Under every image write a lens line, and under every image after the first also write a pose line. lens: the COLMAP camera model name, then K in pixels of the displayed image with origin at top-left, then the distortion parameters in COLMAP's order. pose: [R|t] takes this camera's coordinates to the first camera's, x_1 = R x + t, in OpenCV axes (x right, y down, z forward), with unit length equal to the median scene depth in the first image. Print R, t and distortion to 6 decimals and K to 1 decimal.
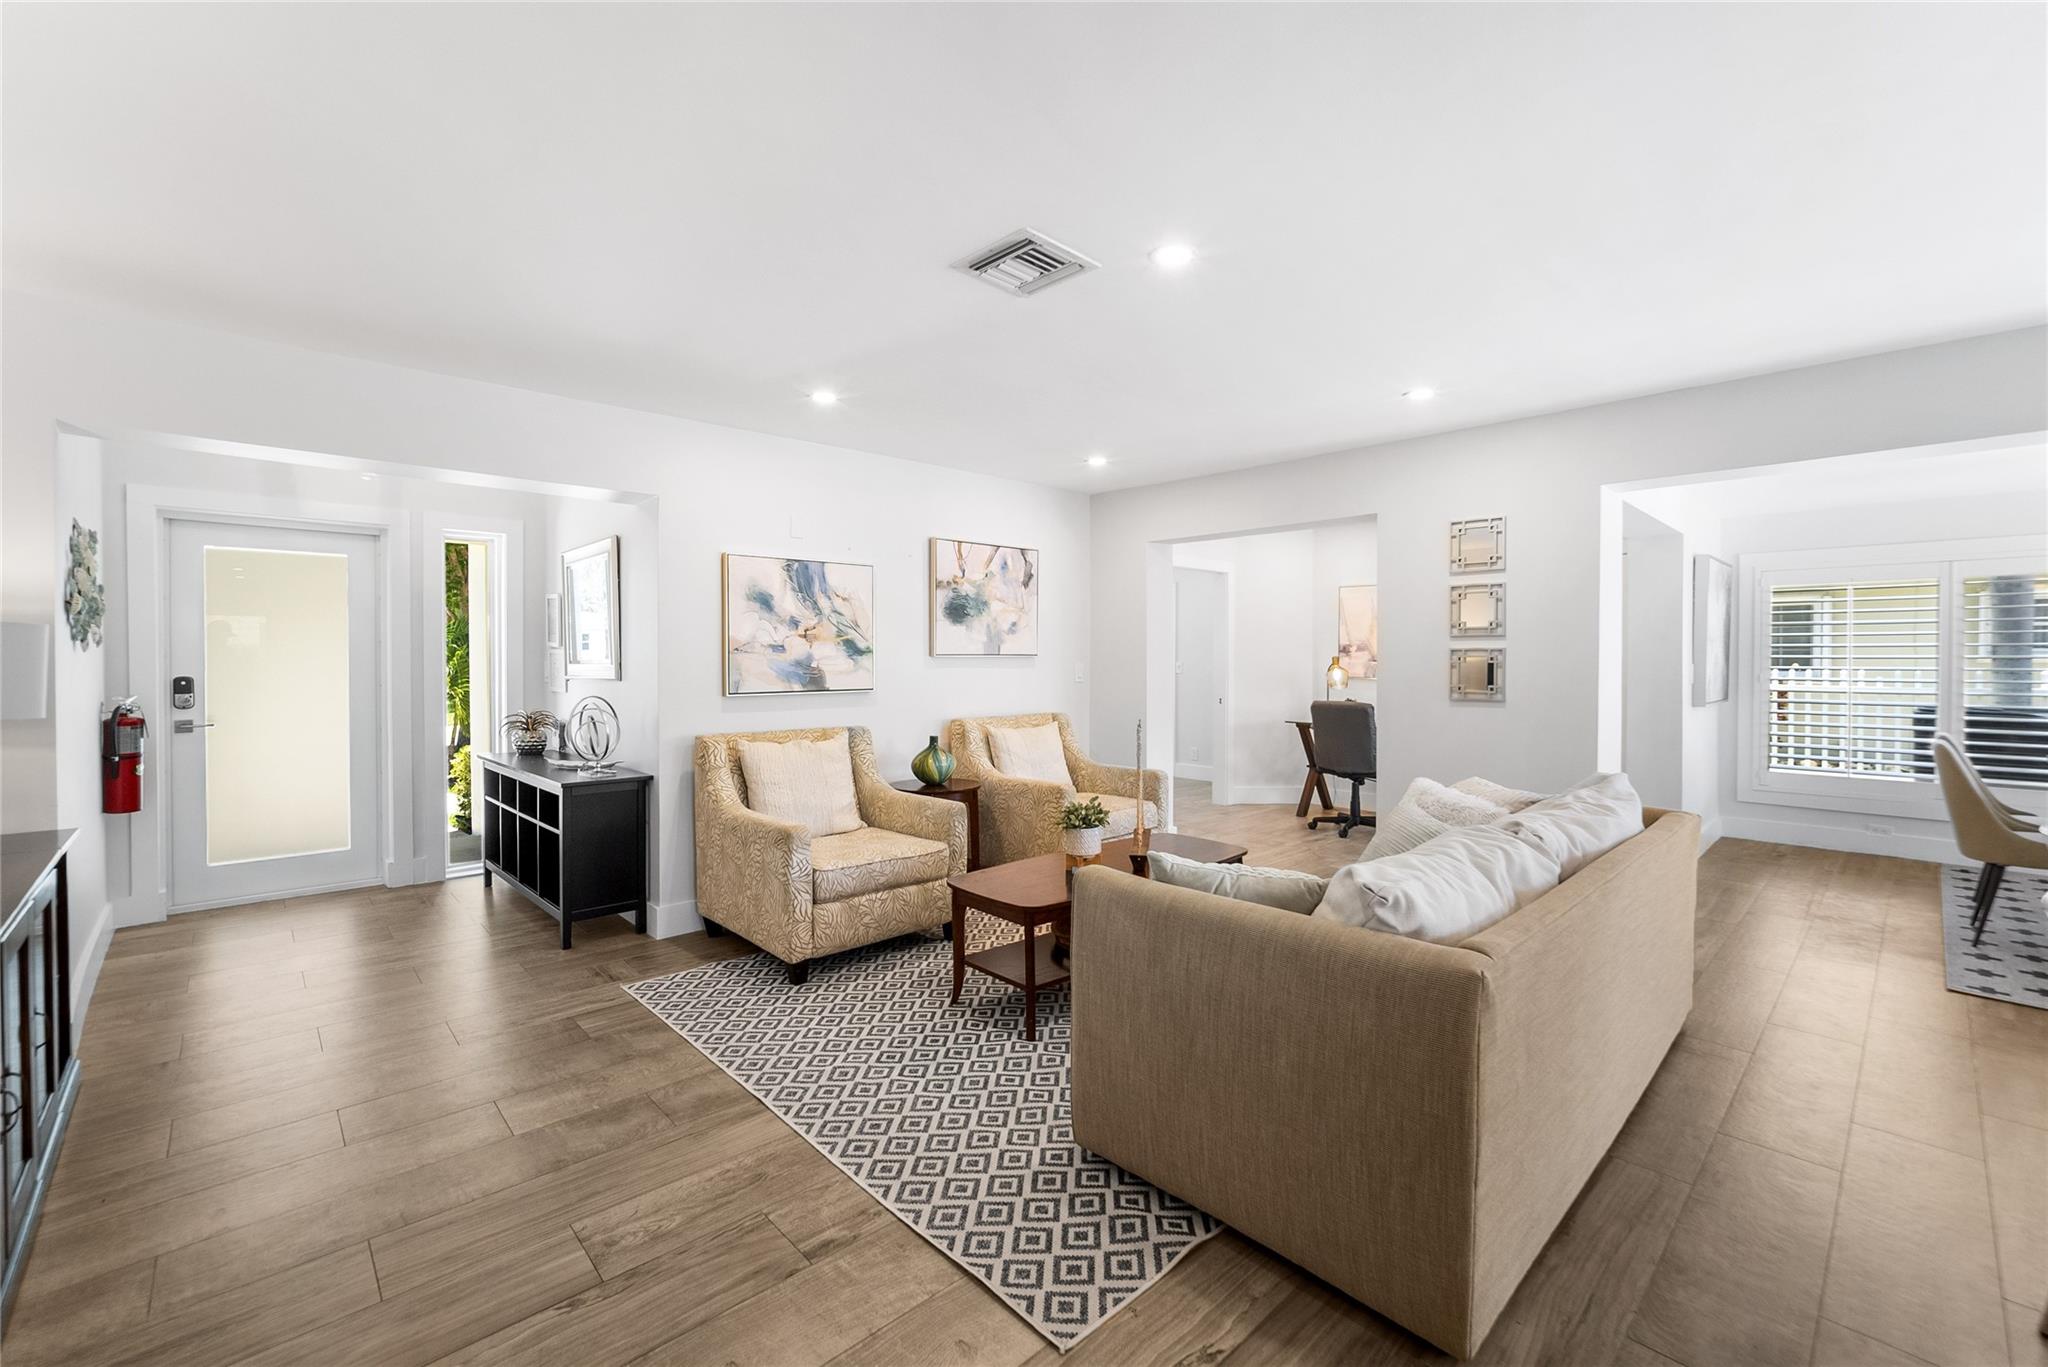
lens RADIAL K [[860.6, 0, 1029.6], [0, 860.6, 663.8], [0, 0, 1]] dist [-0.025212, 0.009624]
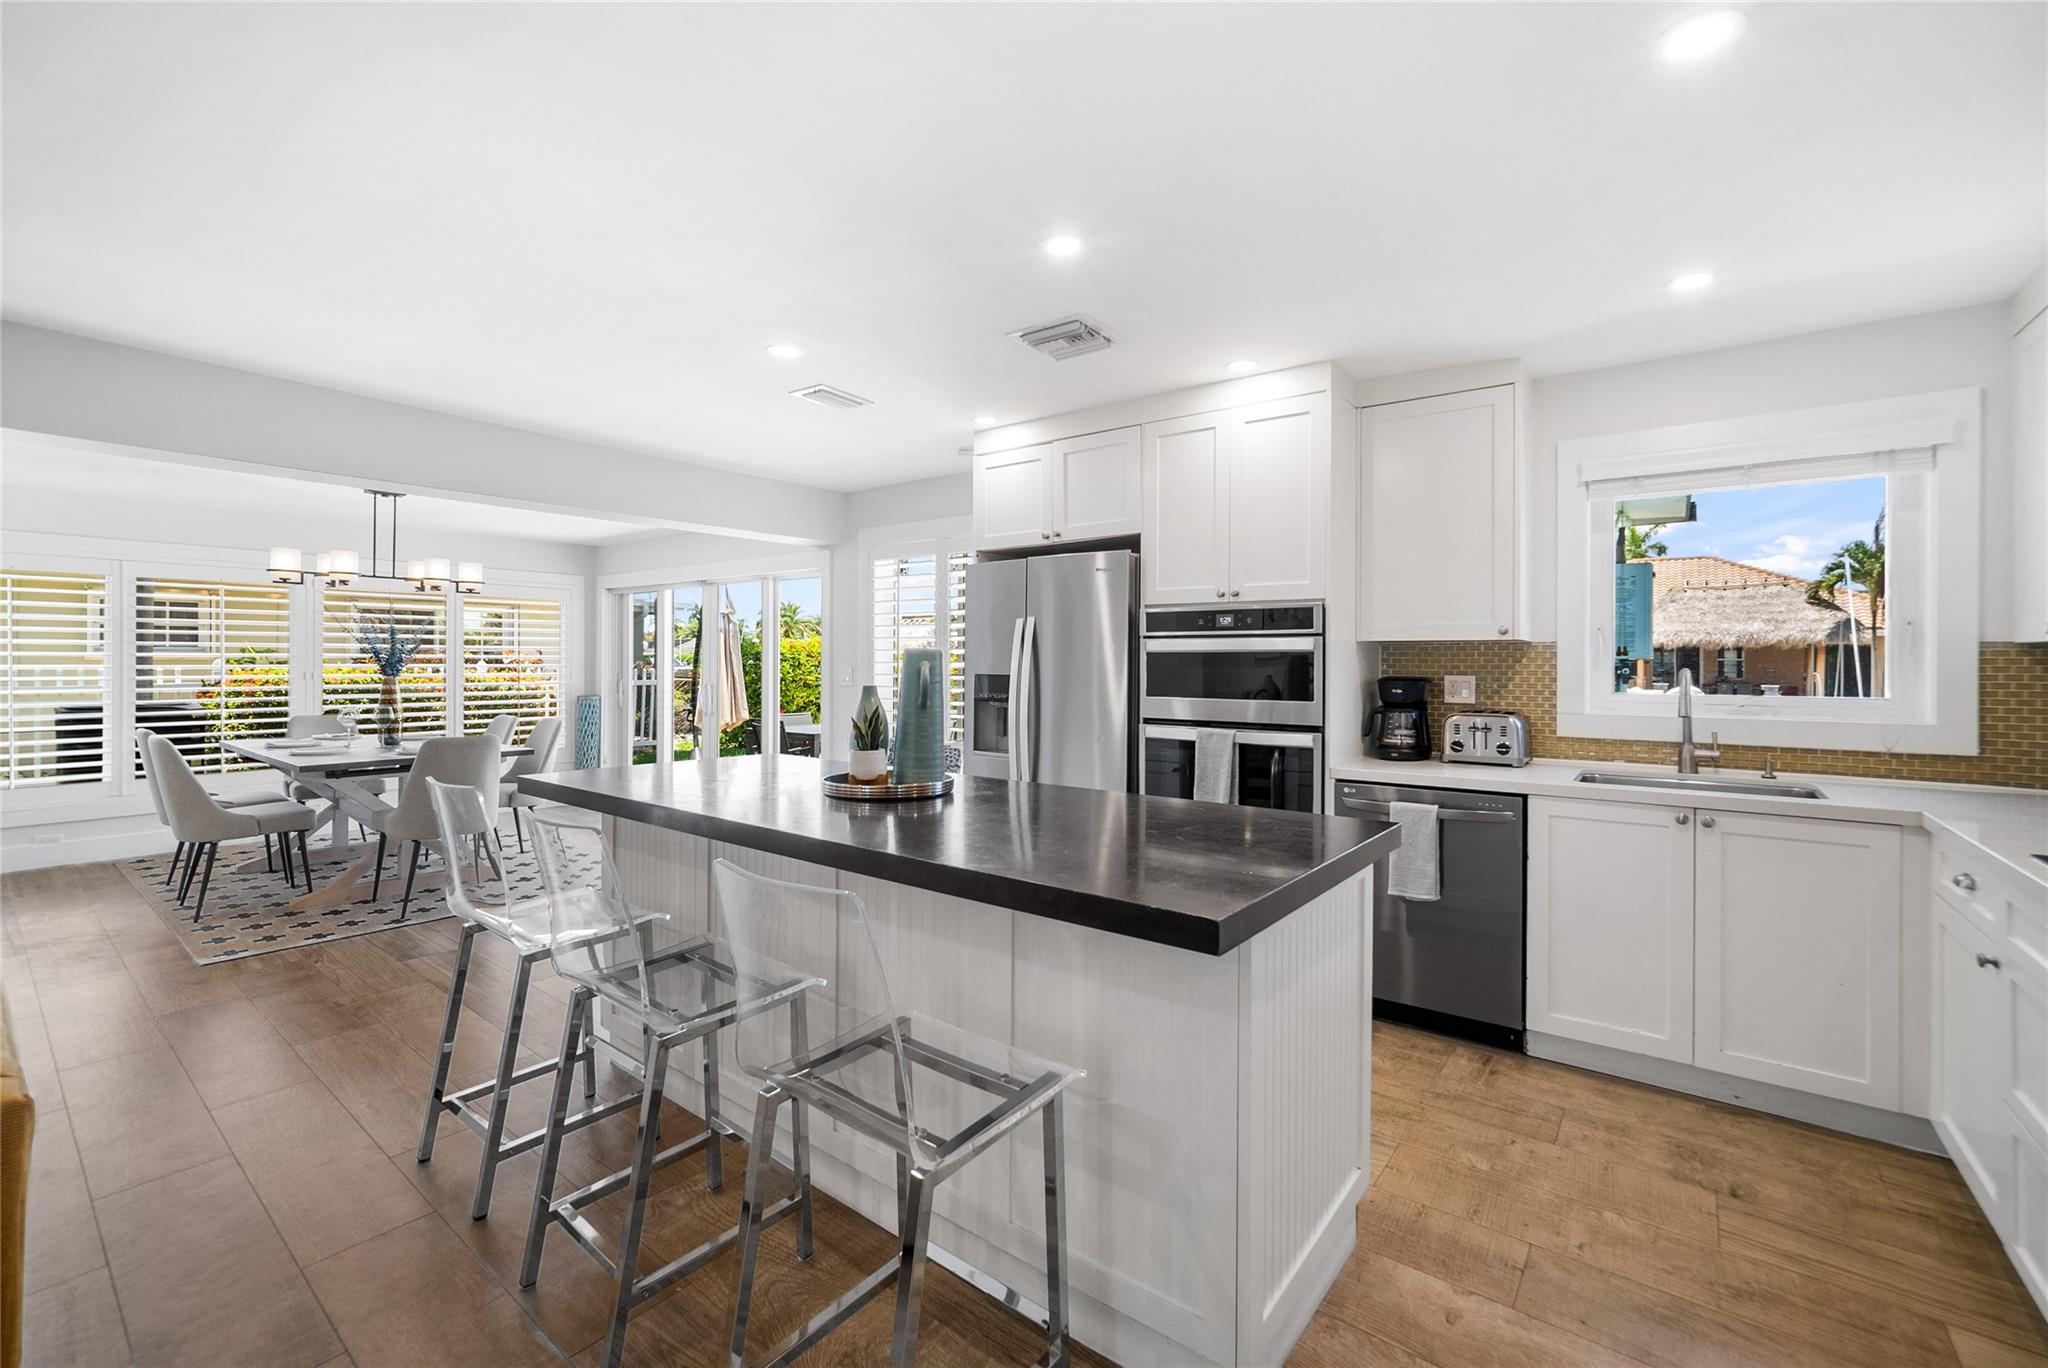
lens RADIAL K [[860.6, 0, 1029.6], [0, 860.6, 664.3], [0, 0, 1]] dist [-0.025212, 0.009624]
pose [[-0.152438, -0.007265, 0.988286, -0.103087], [0.001412, 0.999970, 0.007569, -0.002220], [-0.988312, 0.002550, -0.152423, 0.098729]]
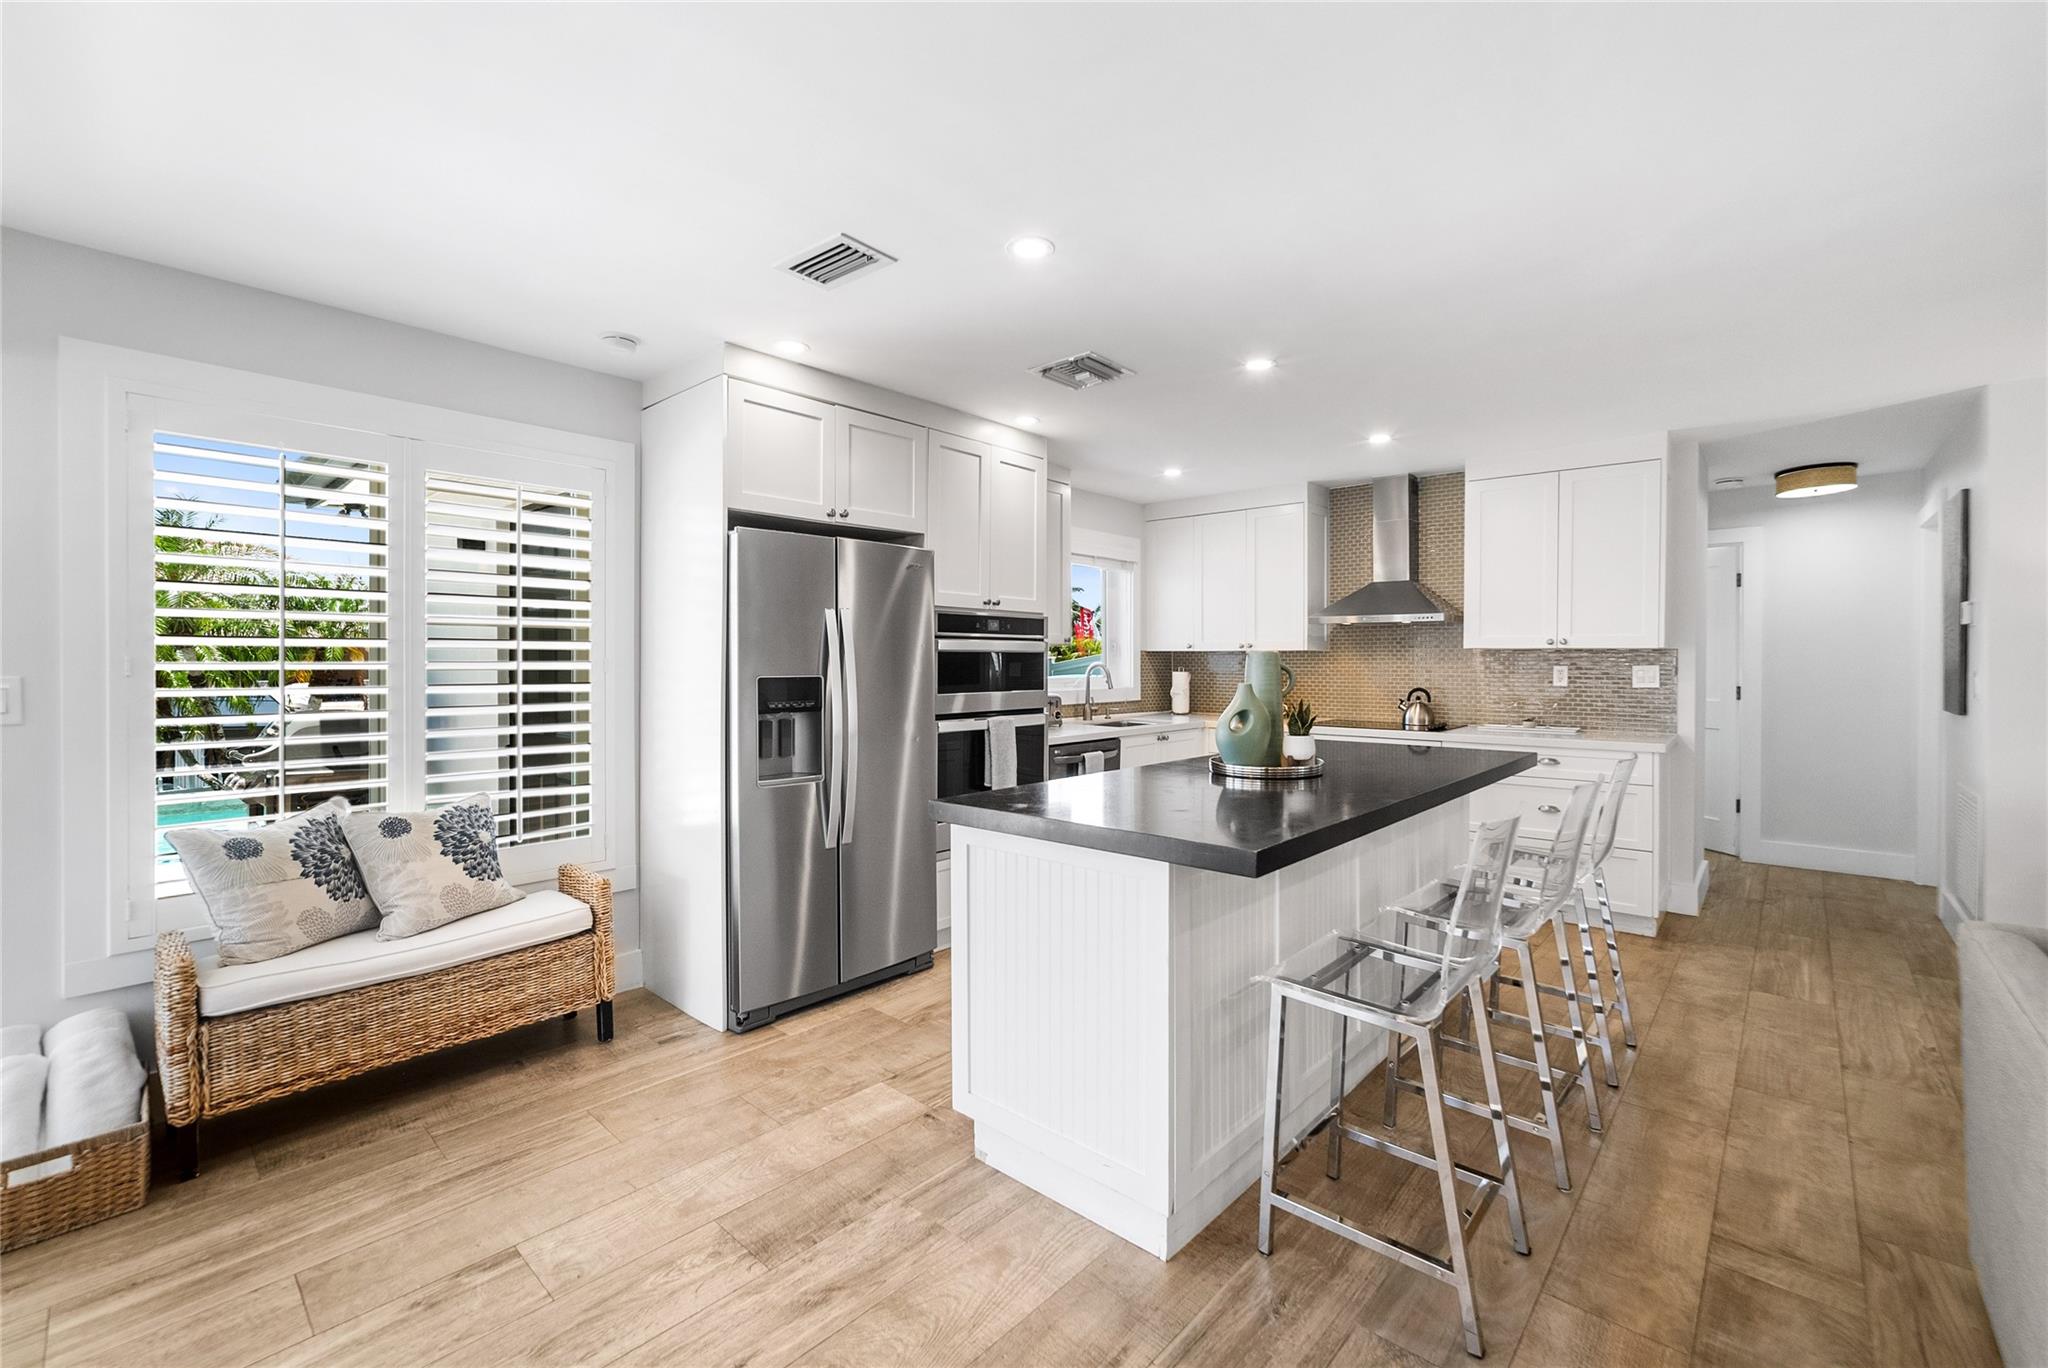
lens RADIAL K [[860.6, 0, 1029.6], [0, 860.6, 664.3], [0, 0, 1]] dist [-0.025212, 0.009624]
pose [[-0.996757, -0.002905, -0.080422, 0.652123], [-0.003811, 0.999931, 0.011118, -0.004184], [0.080384, 0.011388, -0.996699, 0.704572]]
